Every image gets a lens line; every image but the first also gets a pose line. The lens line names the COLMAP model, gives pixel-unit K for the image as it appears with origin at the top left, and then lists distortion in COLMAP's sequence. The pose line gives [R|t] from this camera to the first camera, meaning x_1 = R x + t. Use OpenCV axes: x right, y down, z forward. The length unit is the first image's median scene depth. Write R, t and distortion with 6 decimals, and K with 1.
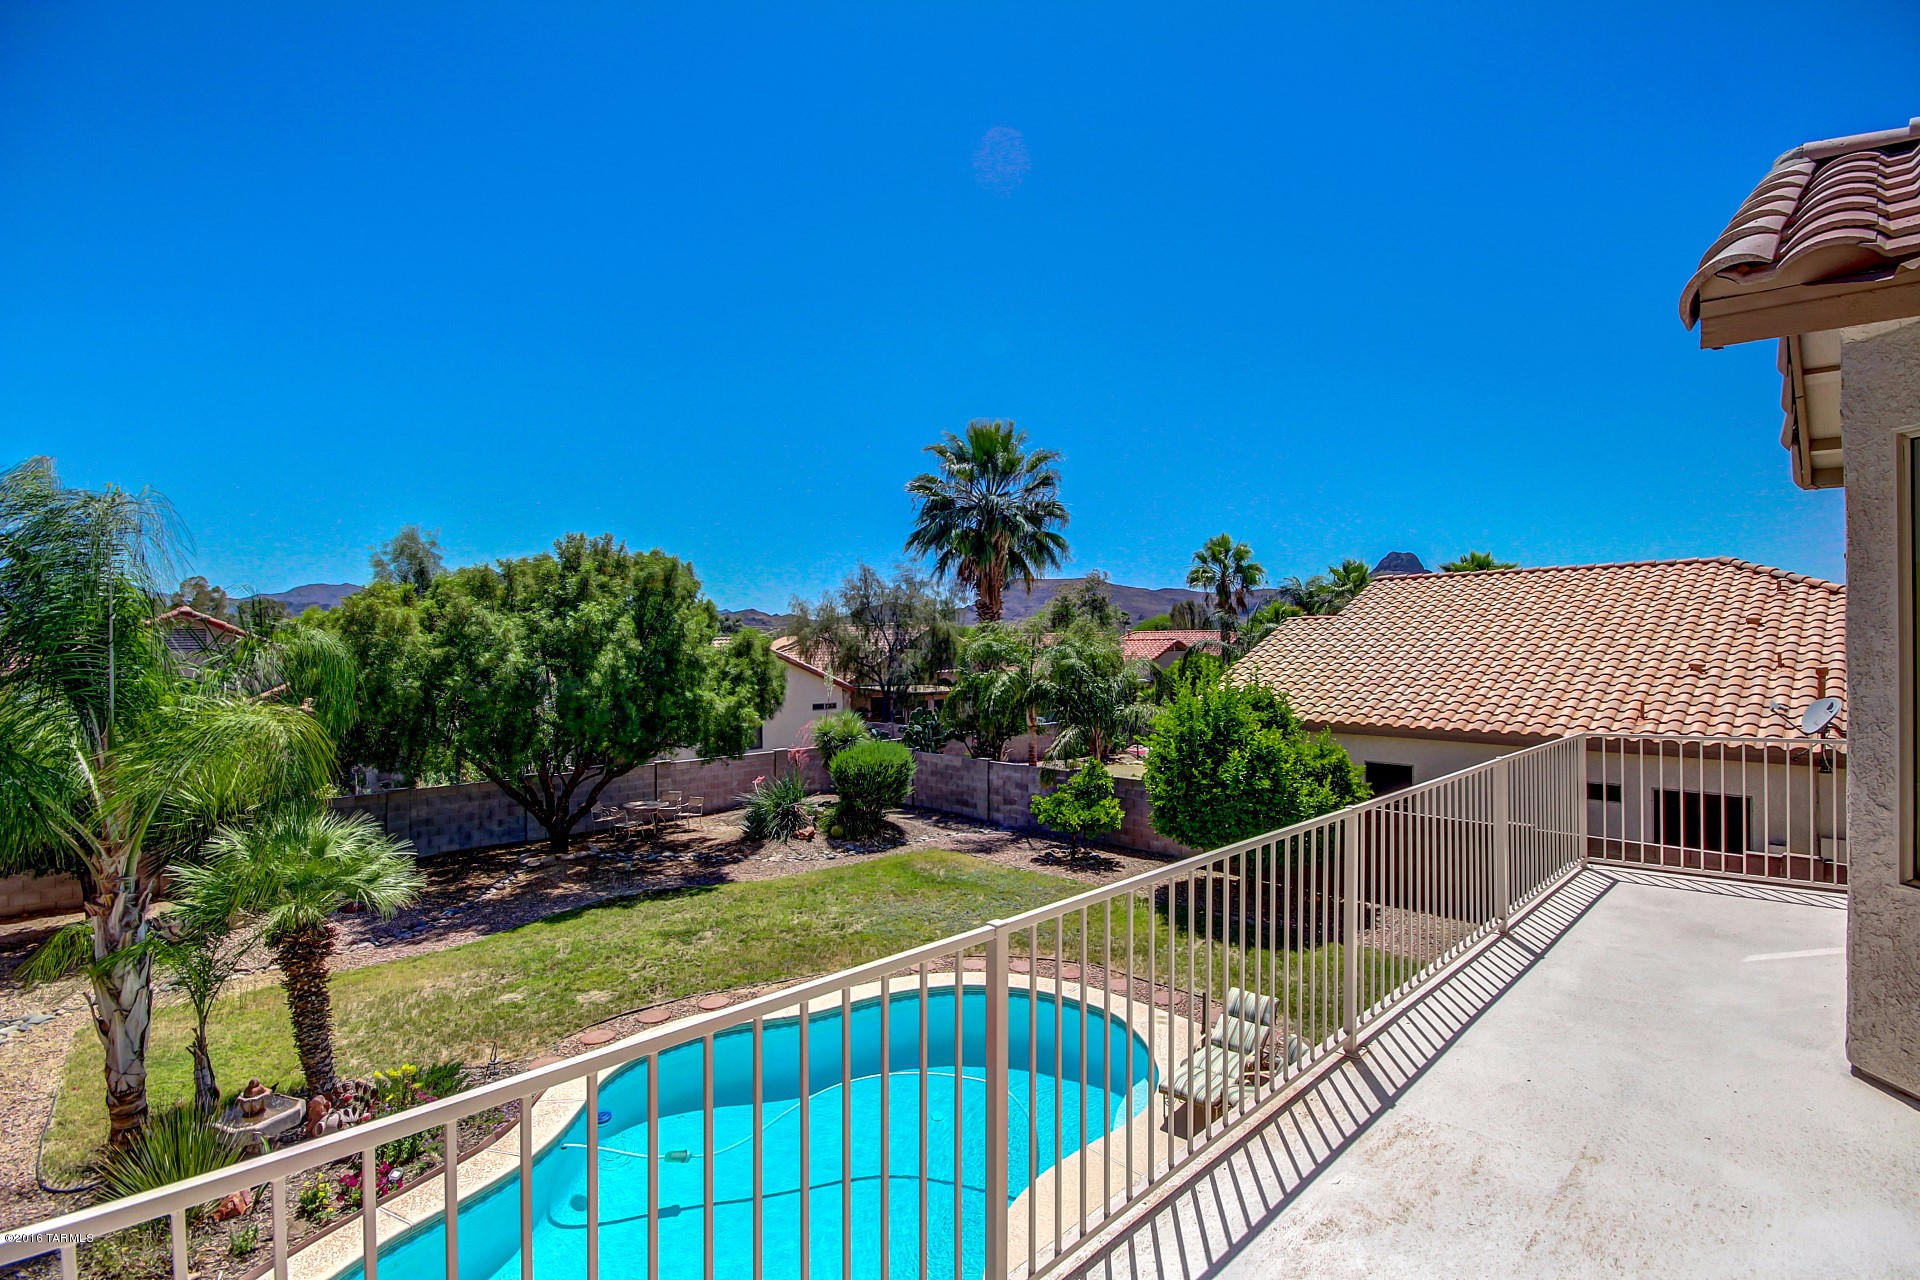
lens RADIAL K [[874.1, 0, 967.6], [0, 874.1, 630.3], [0, 0, 1]] dist [-0.000031, -0.015550]
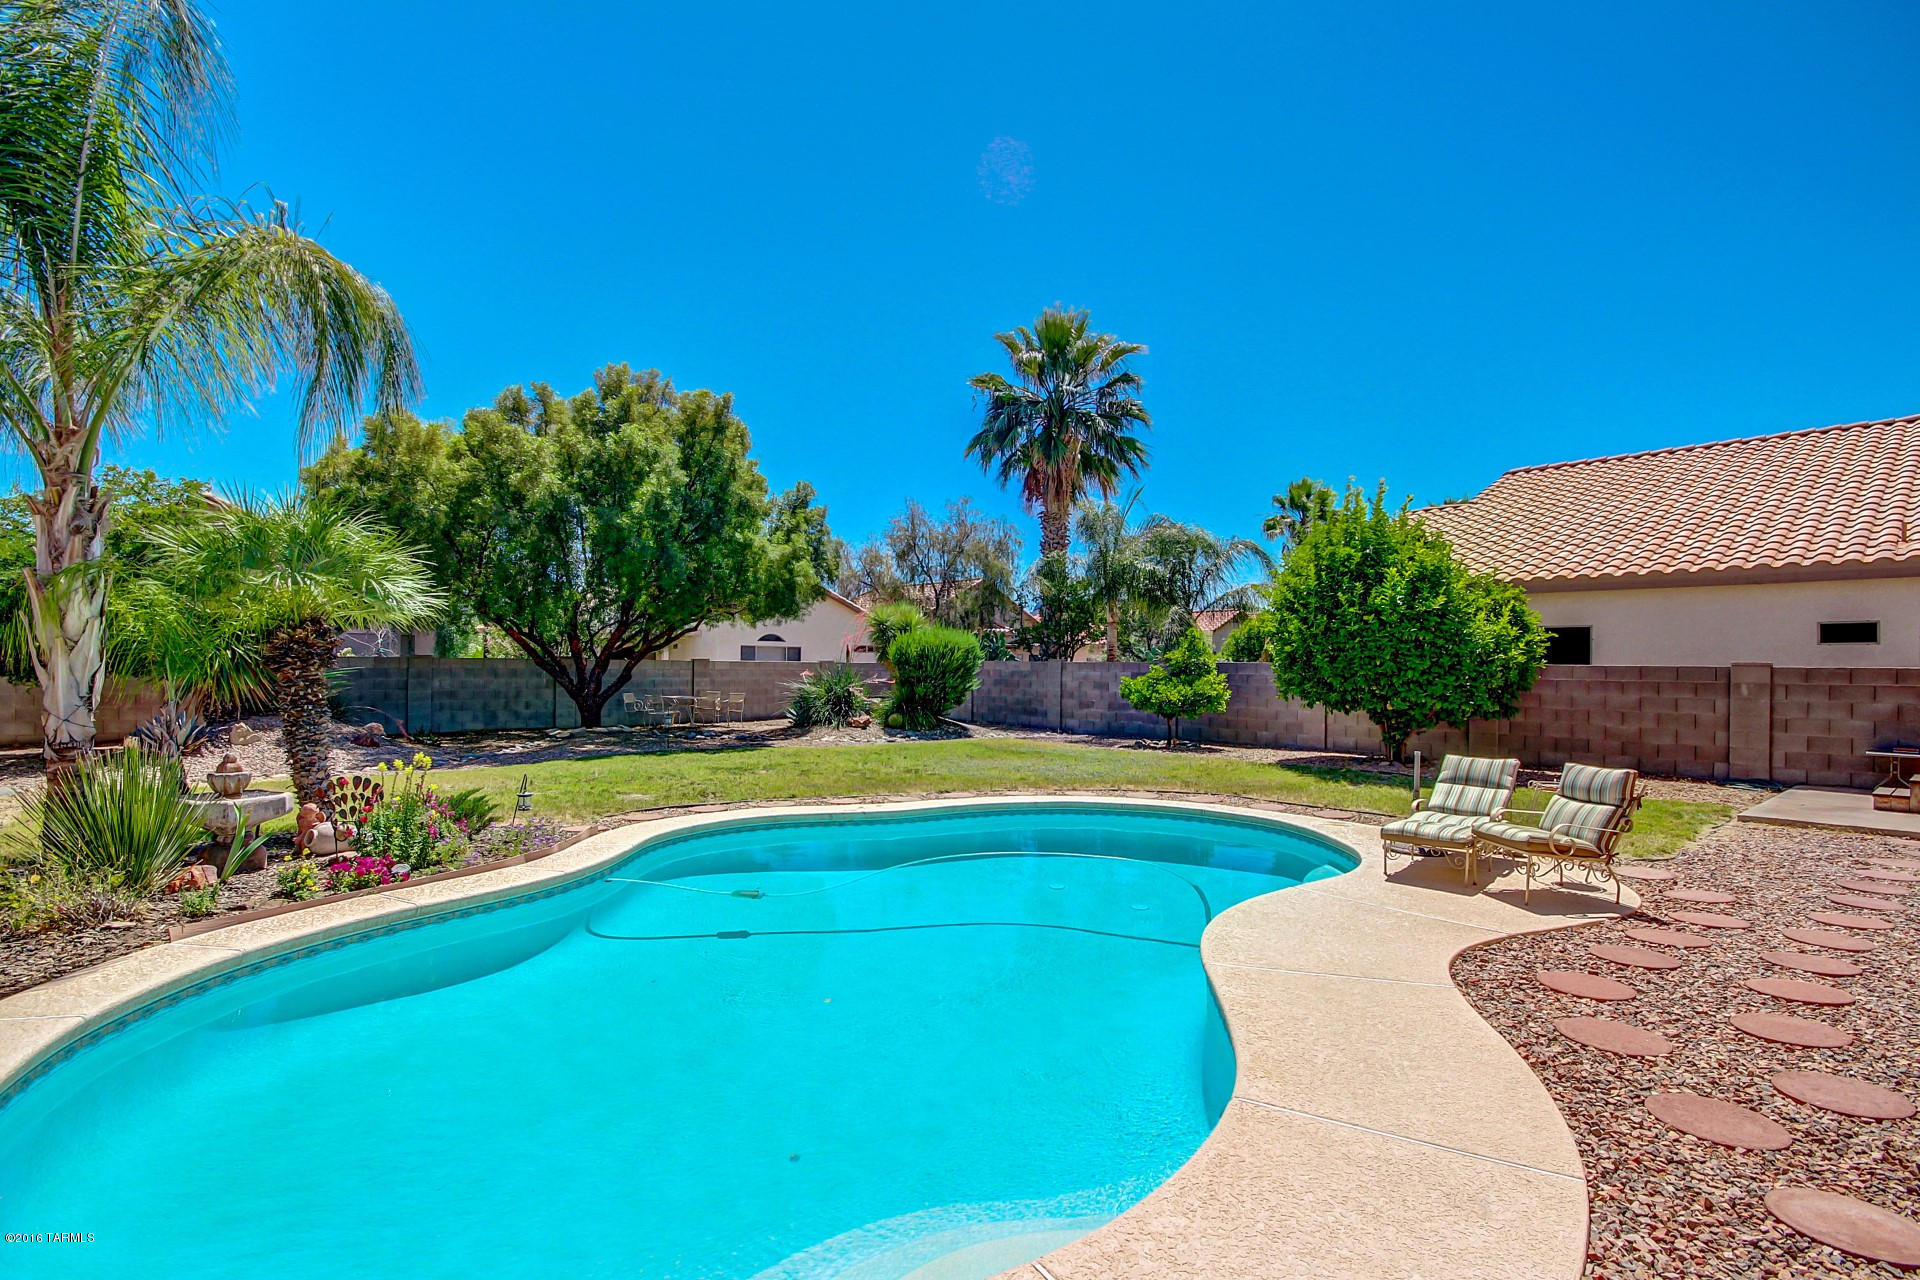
lens RADIAL K [[905.1, 0, 951.3], [0, 905.1, 665.9], [0, 0, 1]] dist [-0.029880, -0.000612]
pose [[0.998530, 0.025201, -0.047977, -0.050716], [-0.024416, 0.999559, 0.016876, 0.160882], [0.048381, -0.015680, 0.998706, 0.086348]]
